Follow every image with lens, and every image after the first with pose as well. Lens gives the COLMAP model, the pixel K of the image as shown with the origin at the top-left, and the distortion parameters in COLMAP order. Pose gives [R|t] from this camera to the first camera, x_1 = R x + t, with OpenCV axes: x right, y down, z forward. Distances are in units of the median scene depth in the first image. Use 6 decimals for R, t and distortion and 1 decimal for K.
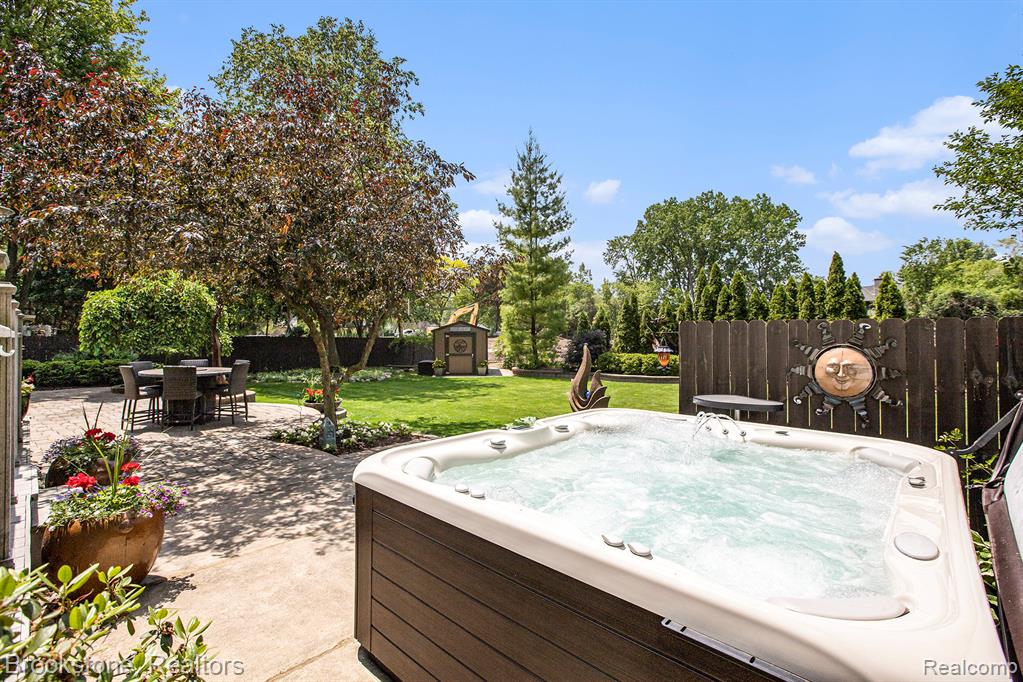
lens RADIAL K [[472.7, 0, 539.1], [0, 472.7, 323.5], [0, 0, 1]] dist [-0.026247, 0.004684]
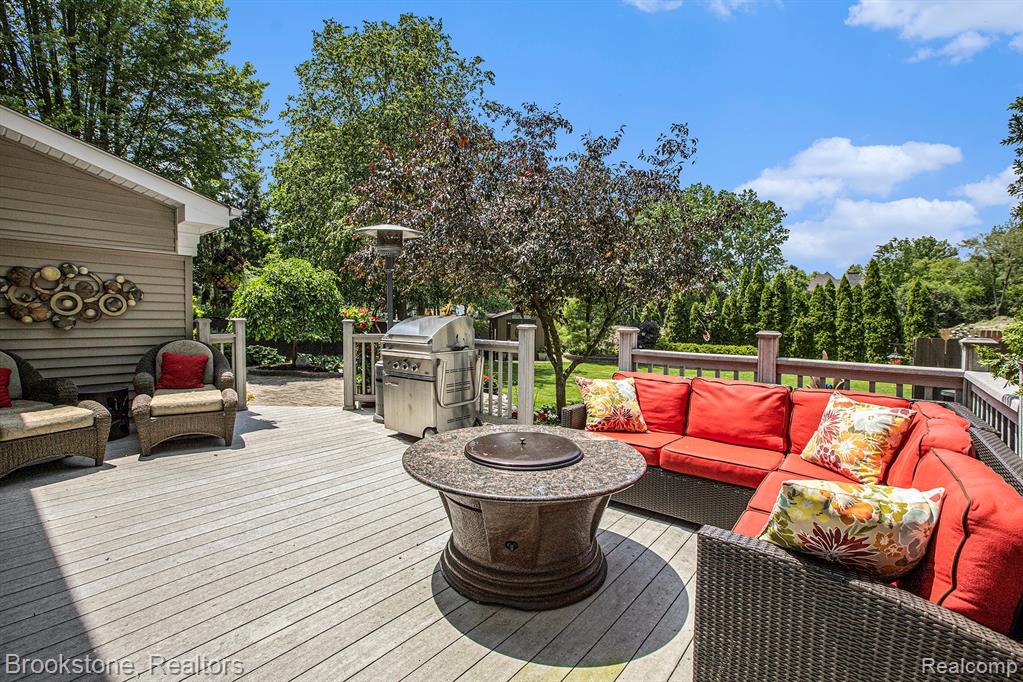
lens RADIAL K [[472.7, 0, 520.4], [0, 472.7, 324.2], [0, 0, 1]] dist [-0.026247, 0.004684]
pose [[0.998219, 0.020782, 0.055921, -0.237483], [-0.023221, 0.998791, 0.043329, -0.018907], [-0.054953, -0.044550, 0.997495, -0.077603]]
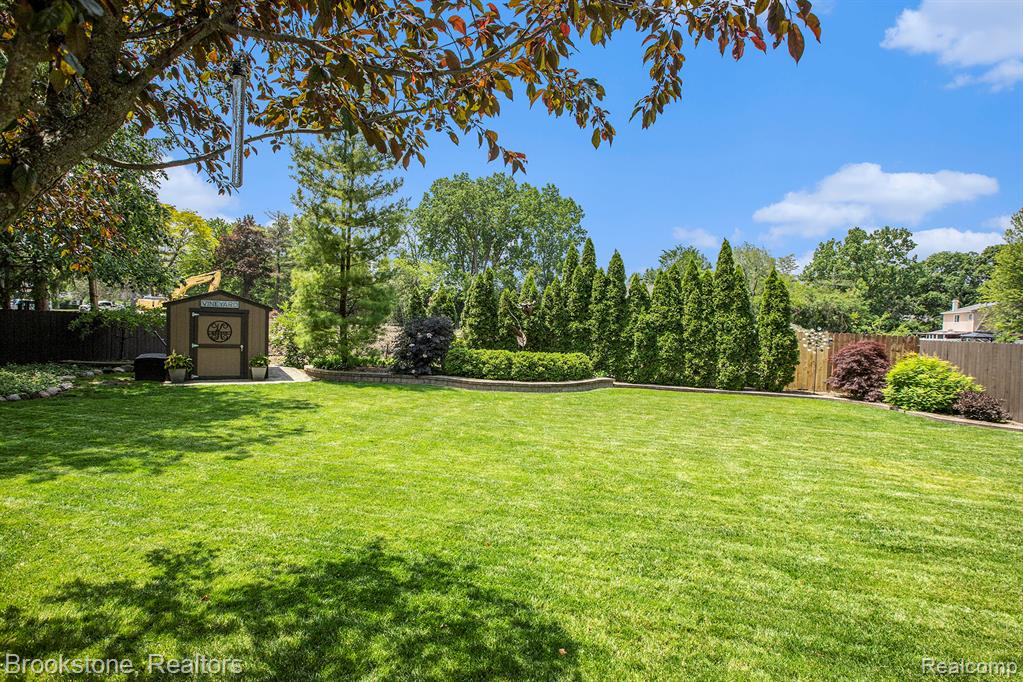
lens RADIAL K [[479.5, 0, 506.2], [0, 479.5, 331.5], [0, 0, 1]] dist [-0.035343, 0.003702]
pose [[0.901730, 0.029568, 0.431286, -0.097853], [-0.050315, 0.998056, 0.036773, 0.006867], [-0.429361, -0.054859, 0.901465, 0.302727]]
